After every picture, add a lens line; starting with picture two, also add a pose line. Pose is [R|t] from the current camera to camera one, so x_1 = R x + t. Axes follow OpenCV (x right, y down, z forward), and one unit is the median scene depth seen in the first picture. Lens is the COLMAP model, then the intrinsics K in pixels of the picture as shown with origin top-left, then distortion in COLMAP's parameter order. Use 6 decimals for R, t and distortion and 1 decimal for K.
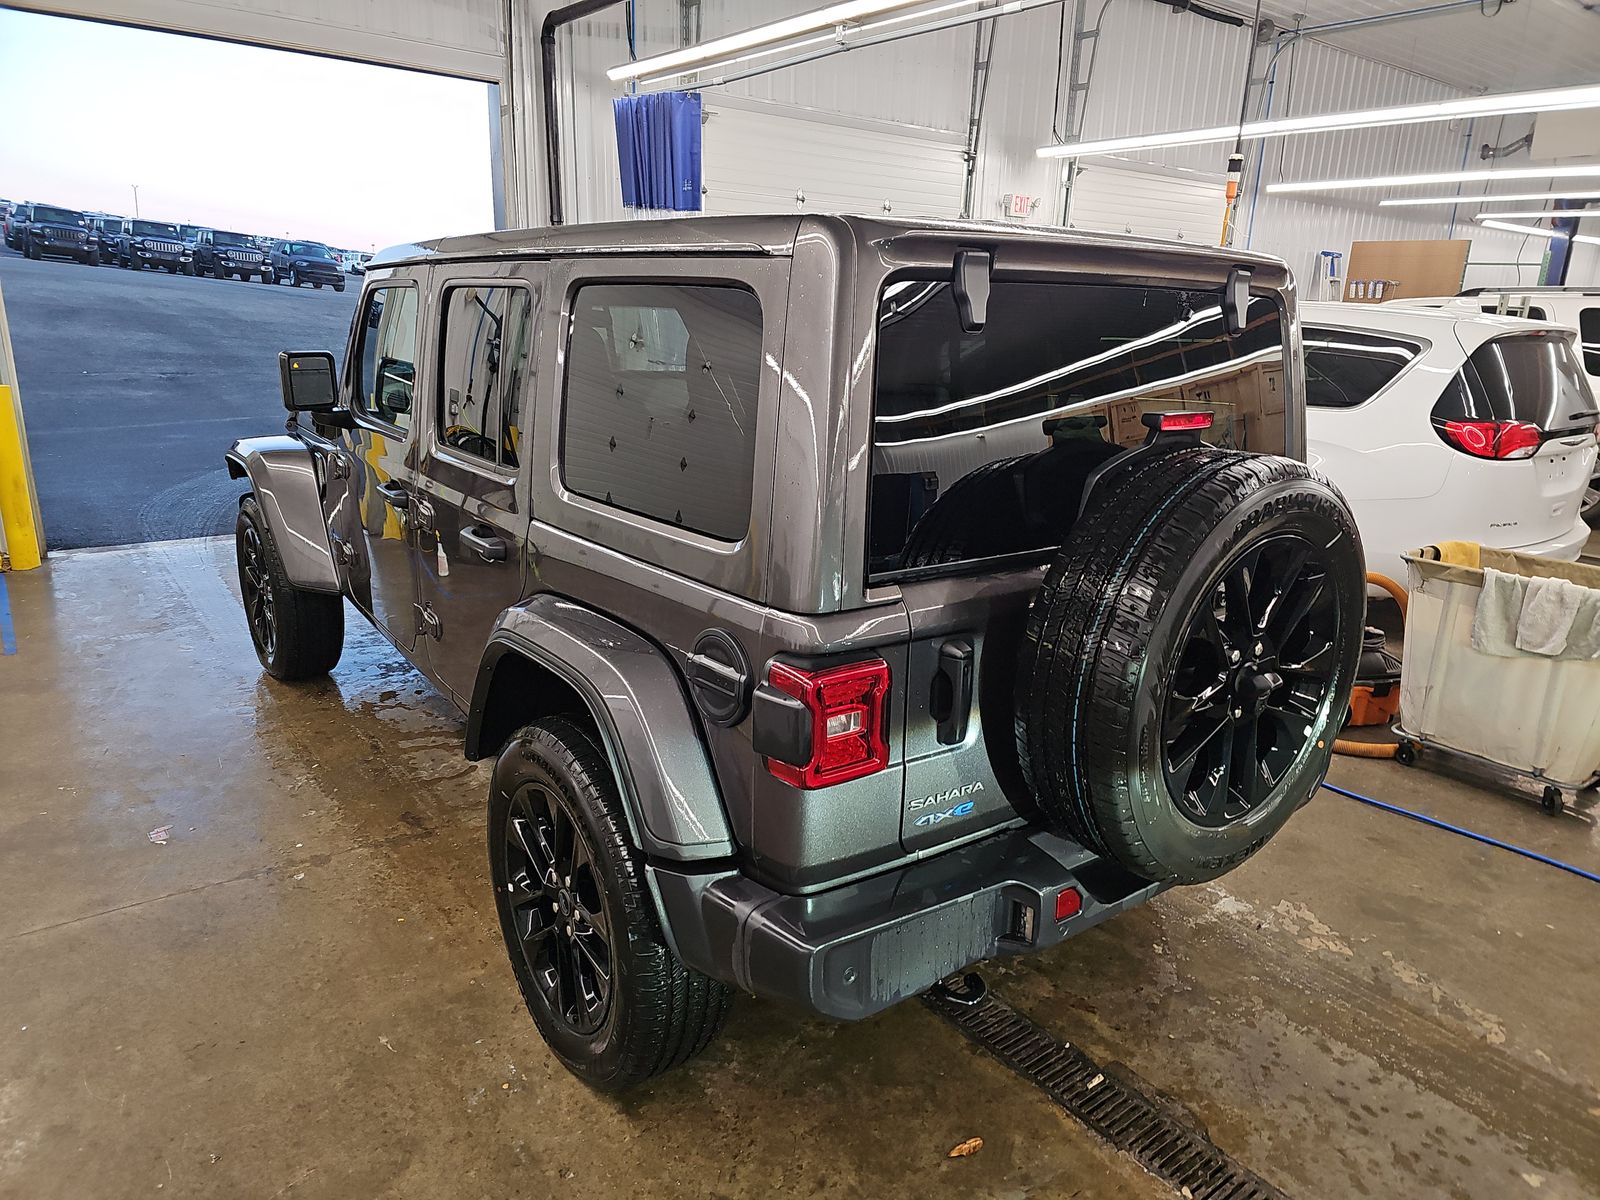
lens RADIAL K [[1089.3, 0, 800.0], [0, 1089.3, 600.0], [0, 0, 1]] dist [0.073534, -0.000313]
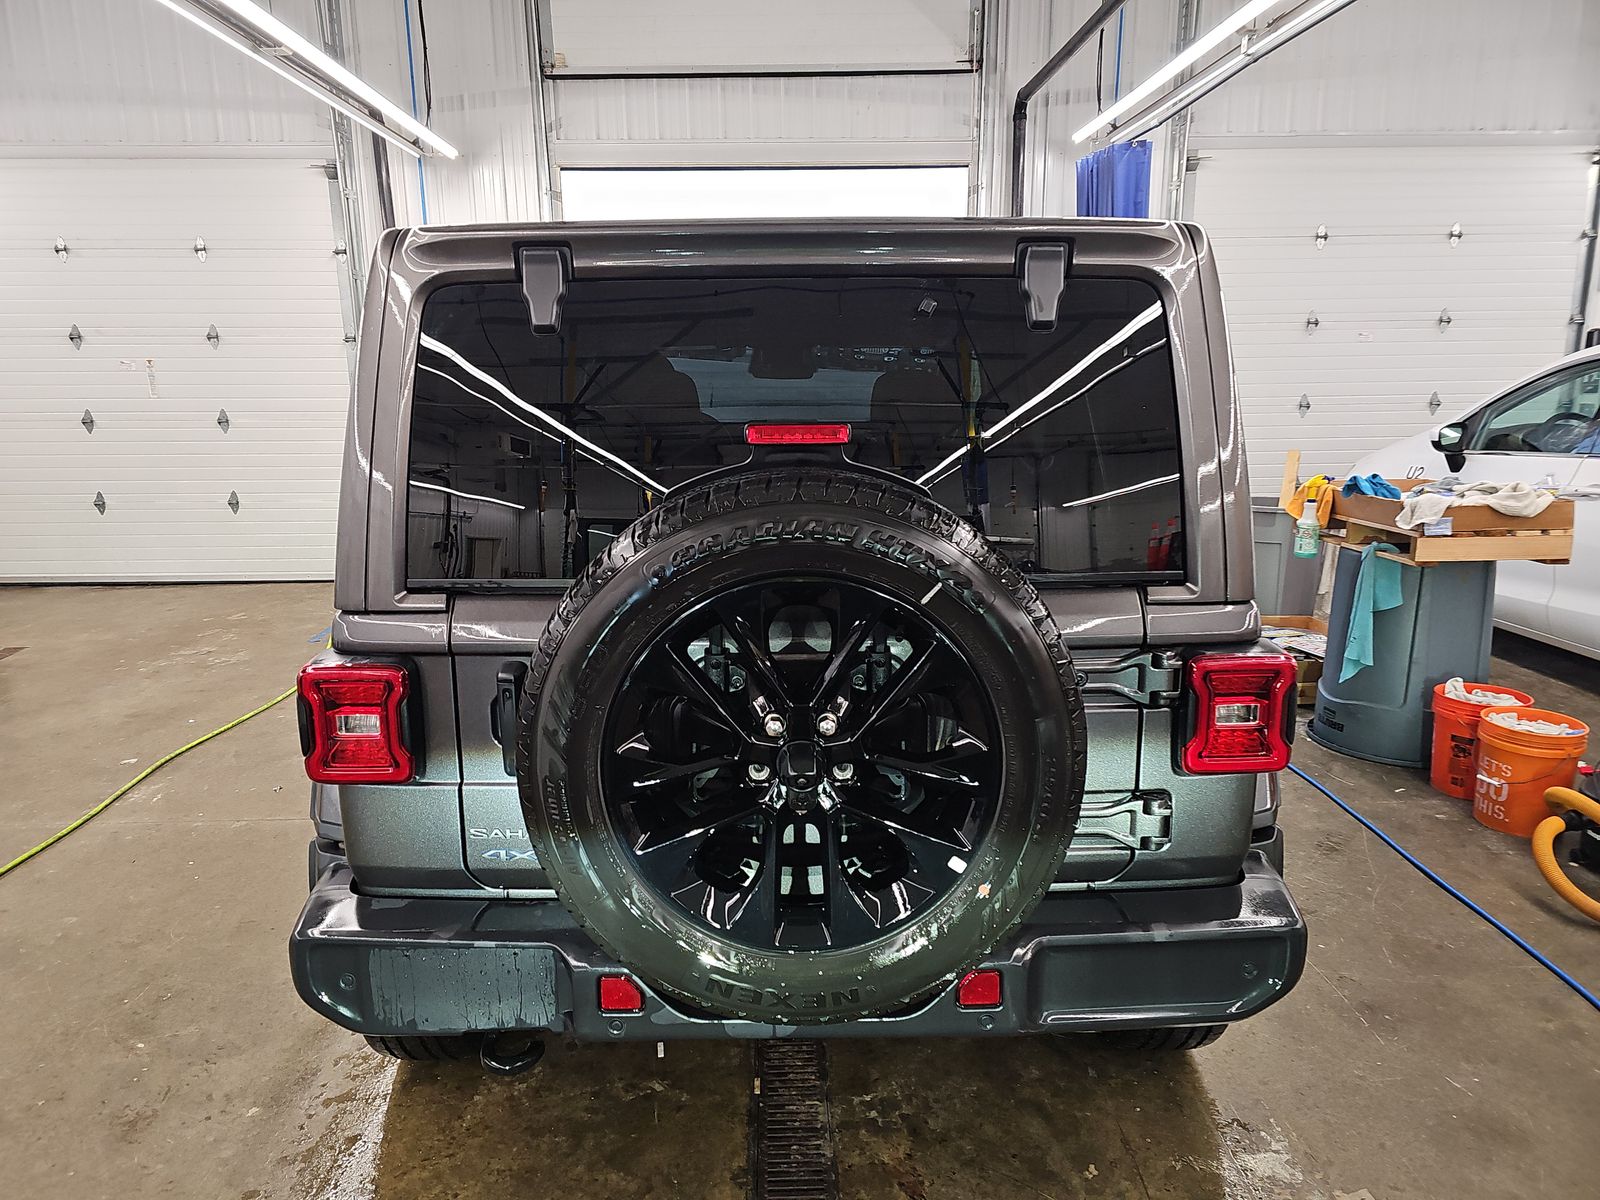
lens RADIAL K [[1090.8, 0, 792.6], [0, 1090.8, 603.7], [0, 0, 1]] dist [0.077780, -0.049503]
pose [[0.796867, 0.089791, -0.597445, 0.642965], [-0.132278, 0.990831, -0.027518, -0.013670], [0.589496, 0.100957, 0.801438, 0.280203]]
